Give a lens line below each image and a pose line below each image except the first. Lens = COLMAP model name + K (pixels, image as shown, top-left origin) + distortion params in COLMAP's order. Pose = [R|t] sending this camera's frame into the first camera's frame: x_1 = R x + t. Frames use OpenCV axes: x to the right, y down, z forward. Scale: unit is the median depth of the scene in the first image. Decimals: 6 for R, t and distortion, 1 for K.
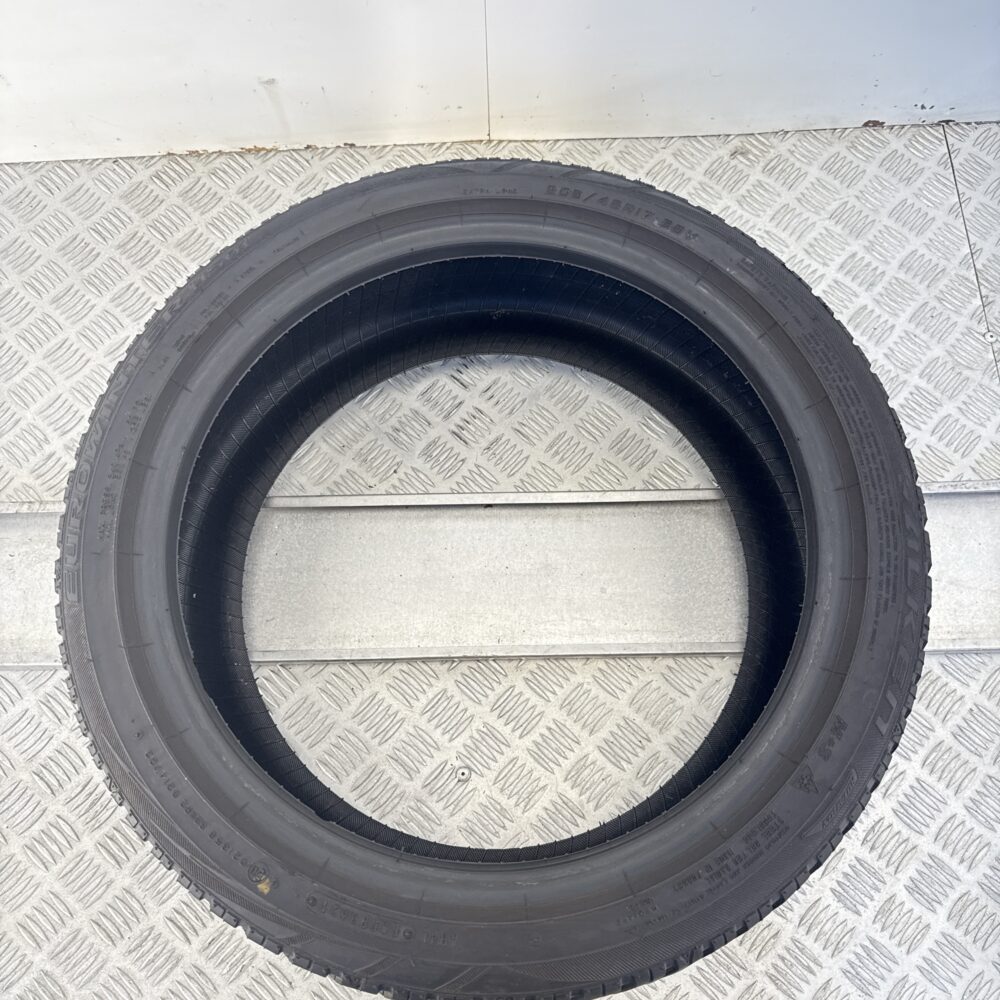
lens RADIAL K [[960.3, 0, 500.0], [0, 960.3, 500.0], [0, 0, 1]] dist [0.150800, -0.350266]
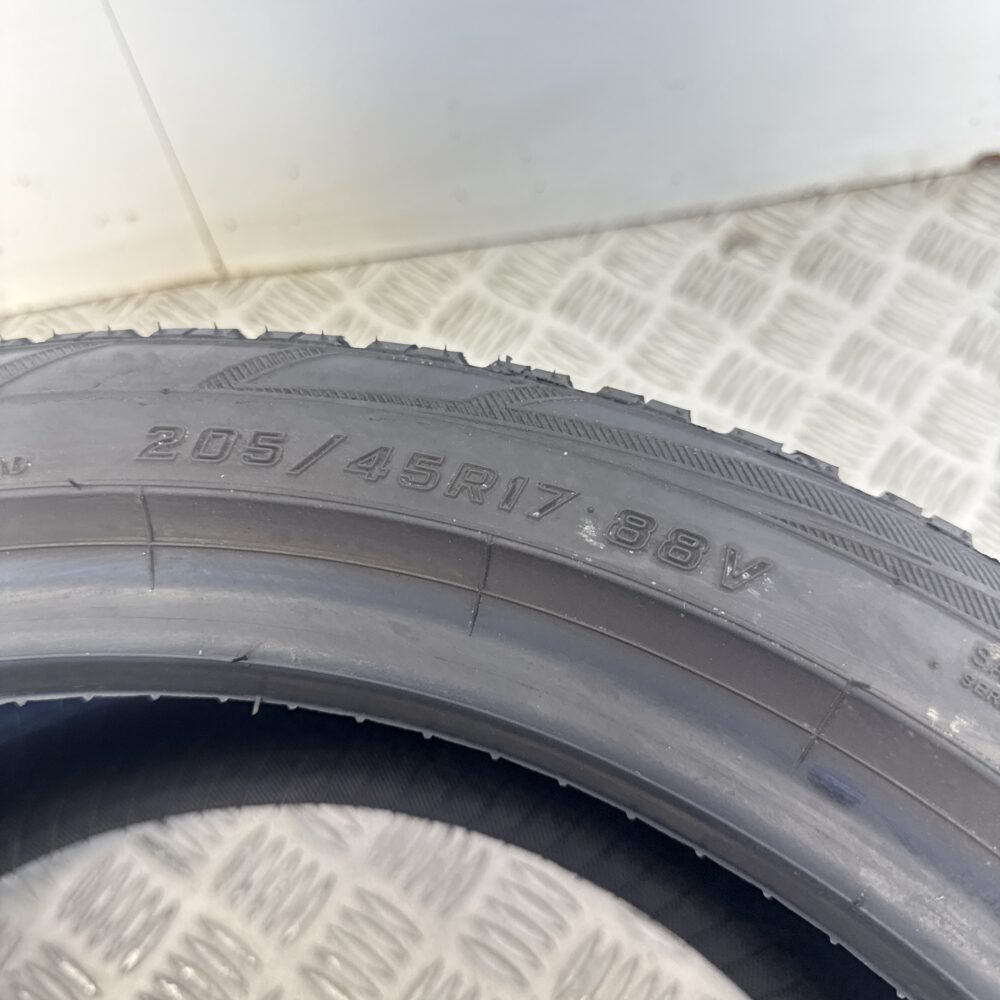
lens RADIAL K [[960.3, 0, 500.0], [0, 960.3, 500.0], [0, 0, 1]] dist [0.150800, -0.350266]
pose [[0.991673, -0.122454, 0.039880, 0.099310], [0.126250, 0.985505, -0.113318, -0.206016], [-0.025425, 0.117409, 0.992758, 0.582092]]
